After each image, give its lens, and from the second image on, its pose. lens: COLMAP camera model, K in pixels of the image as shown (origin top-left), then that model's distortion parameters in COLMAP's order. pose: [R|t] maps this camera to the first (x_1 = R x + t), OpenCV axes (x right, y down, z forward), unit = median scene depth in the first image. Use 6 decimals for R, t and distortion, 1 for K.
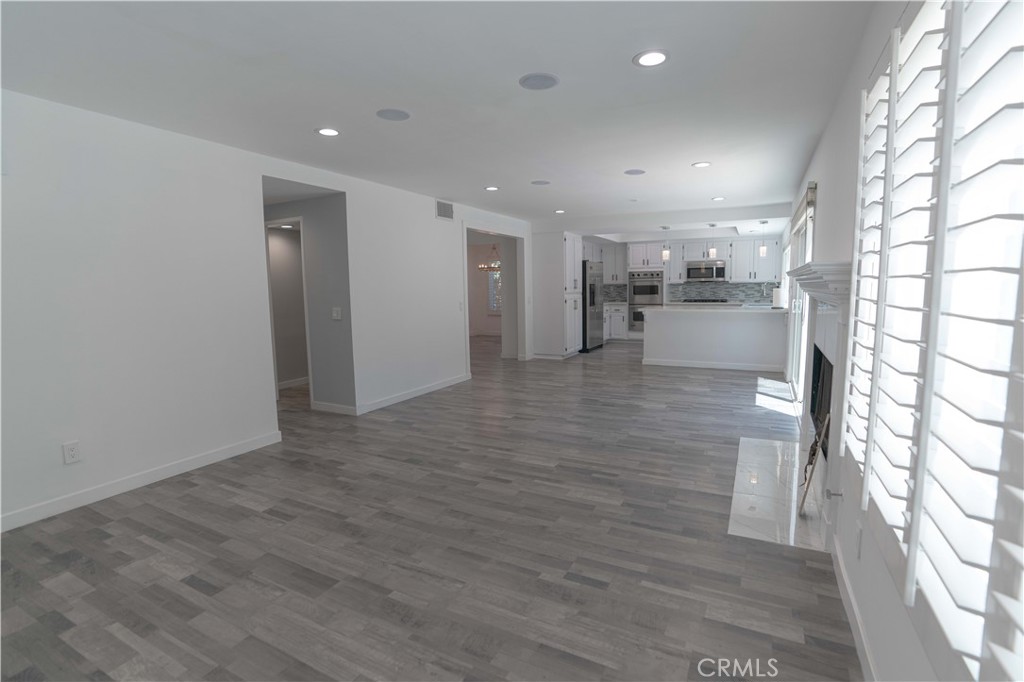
lens RADIAL K [[478.3, 0, 517.3], [0, 478.3, 339.8], [0, 0, 1]] dist [-0.069414, 0.028646]
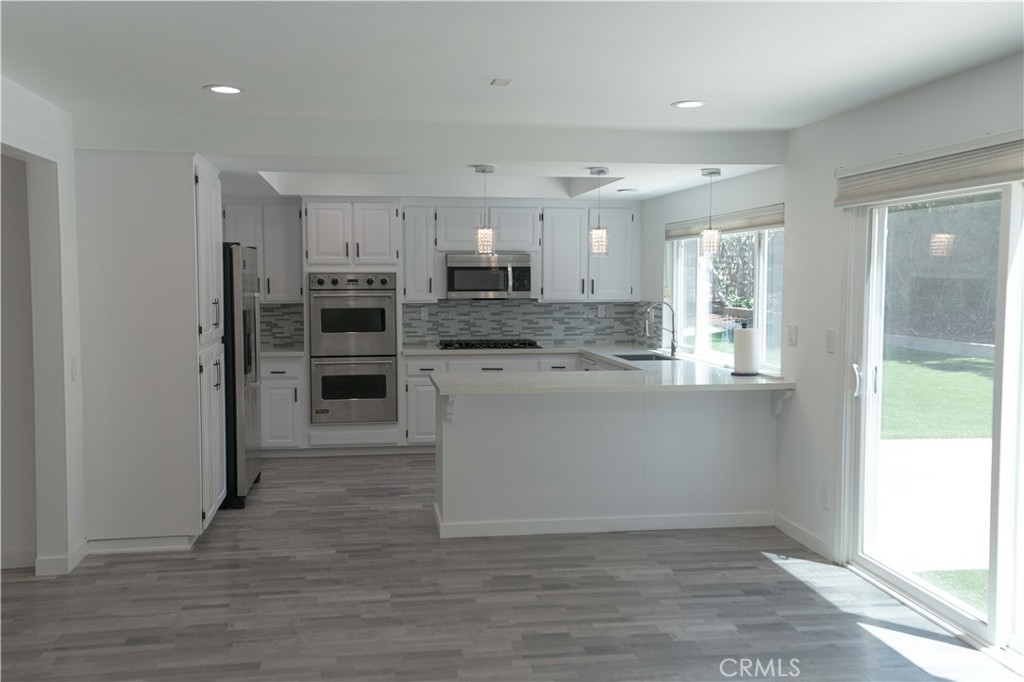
lens RADIAL K [[968.4, 0, 513.0], [0, 968.4, 341.0], [0, 0, 1]] dist [0.046040, 0.002769]
pose [[0.814327, -0.021509, 0.580008, -0.102402], [0.050729, 0.998126, -0.034209, -0.061331], [-0.578186, 0.057280, 0.813892, 0.312213]]
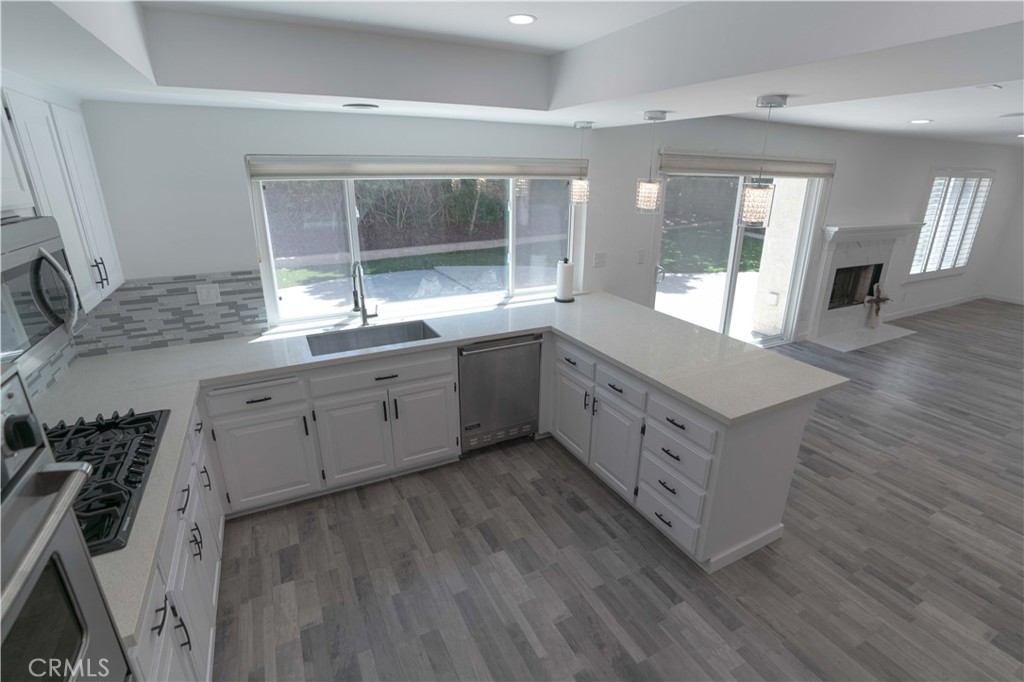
lens RADIAL K [[482.3, 0, 513.7], [0, 482.3, 343.8], [0, 0, 1]] dist [-0.047760, 0.015361]
pose [[-0.812181, -0.181841, 0.554342, 0.221991], [0.071638, 0.911908, 0.404093, -0.195313], [-0.578990, 0.367909, -0.727608, 1.136159]]
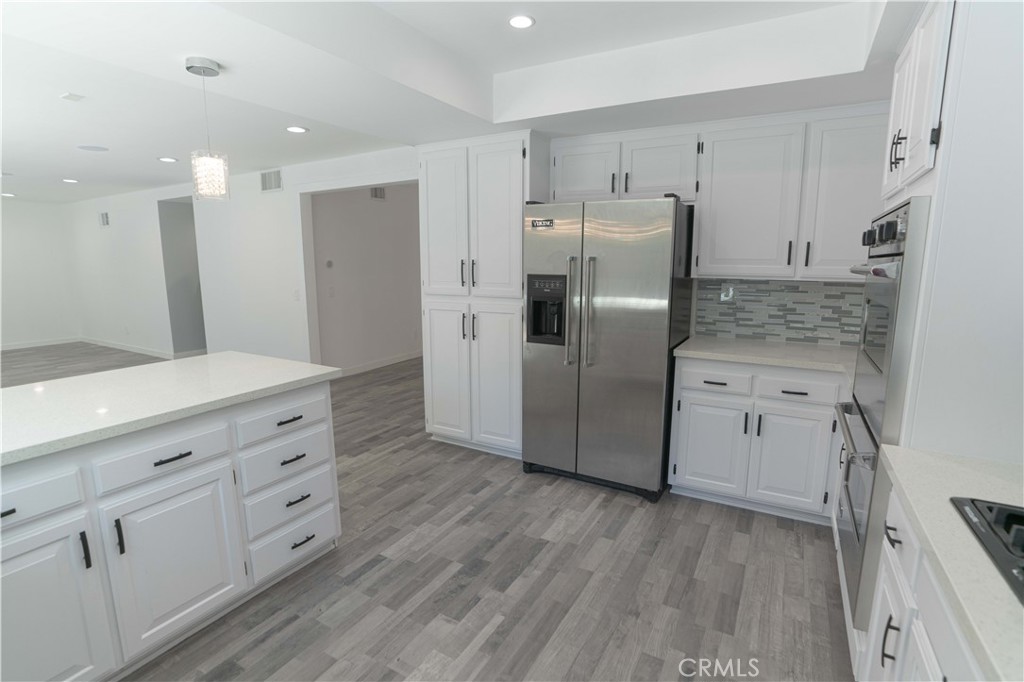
lens RADIAL K [[486.2, 0, 512.5], [0, 486.2, 338.9], [0, 0, 1]] dist [-0.072176, 0.028856]
pose [[-0.042917, 0.177967, -0.983100, 0.495379], [-0.110752, 0.977095, 0.181715, -0.135301], [0.992921, 0.116679, -0.022224, 1.017058]]
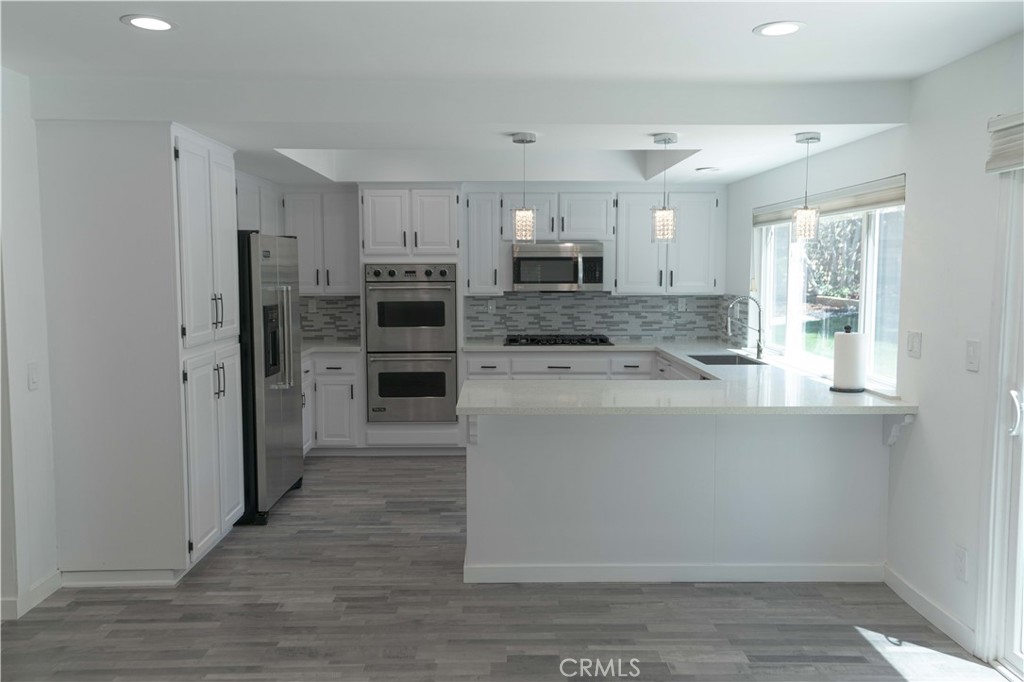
lens RADIAL K [[834.1, 0, 513.6], [0, 834.1, 339.2], [0, 0, 1]] dist [0.023379, 0.017435]
pose [[0.883752, -0.024226, 0.467328, 0.040172], [0.037804, 0.999091, -0.019697, -0.079649], [-0.466426, 0.035074, 0.883864, 0.445306]]
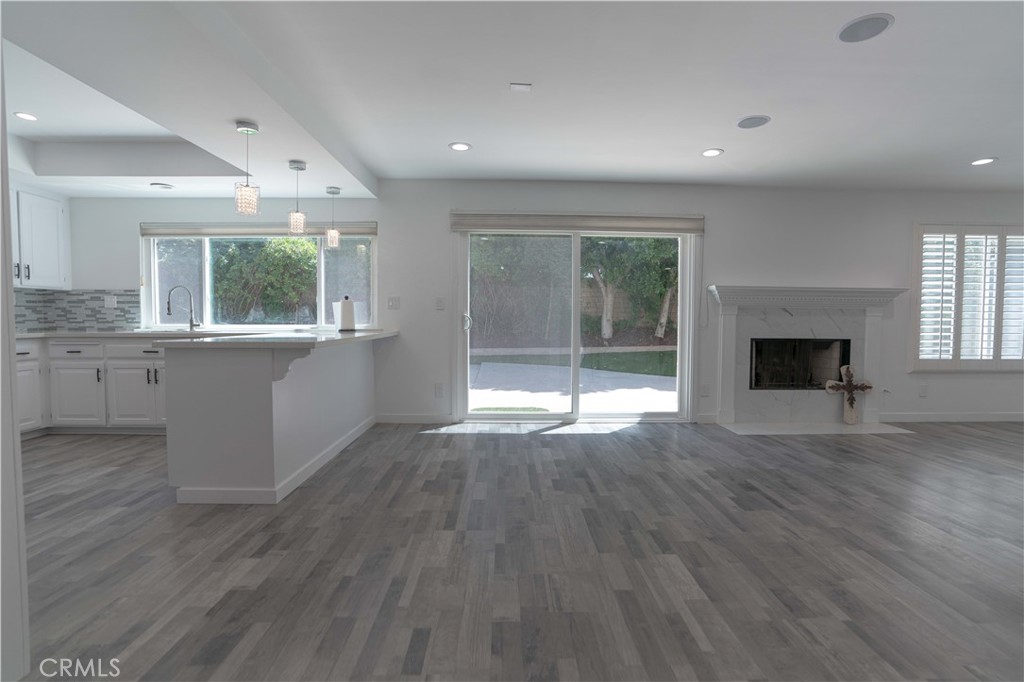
lens RADIAL K [[473.5, 0, 511.0], [0, 473.5, 339.8], [0, 0, 1]] dist [-0.068293, 0.027736]
pose [[-0.473964, -0.023962, 0.880218, -0.095754], [0.100852, 0.991574, 0.081298, -0.066733], [-0.874750, 0.127304, -0.467554, 0.864345]]
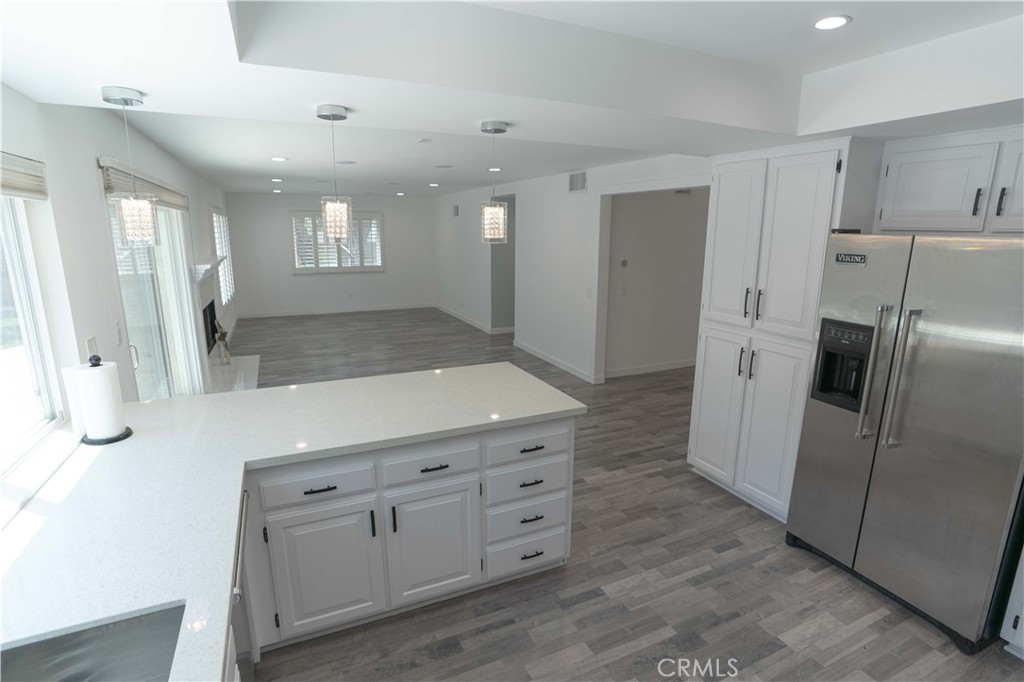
lens RADIAL K [[505.4, 0, 517.5], [0, 505.4, 339.7], [0, 0, 1]] dist [-0.076300, 0.032736]
pose [[-0.608535, 0.179470, -0.772966, 0.480750], [-0.087499, 0.952973, 0.290150, -0.173580], [0.788688, 0.244200, -0.564213, 1.039173]]
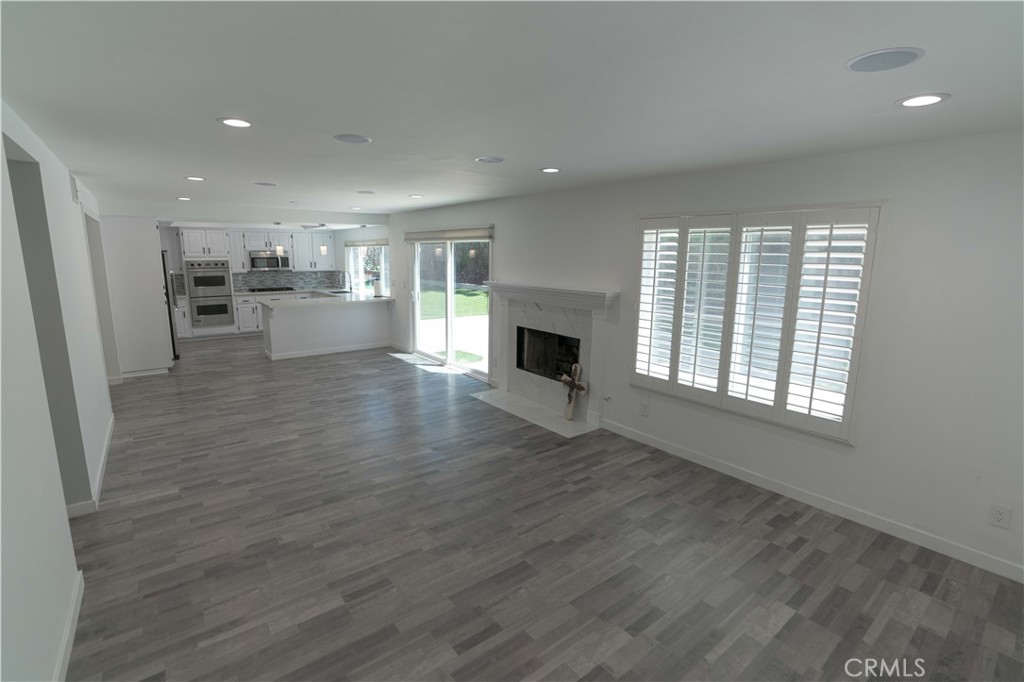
lens RADIAL K [[473.5, 0, 511.0], [0, 473.5, 339.8], [0, 0, 1]] dist [-0.068293, 0.027736]
pose [[0.424705, -0.142032, 0.894121, -0.340860], [0.084651, 0.989520, 0.116978, -0.055045], [-0.901365, 0.026007, 0.432278, 0.108918]]
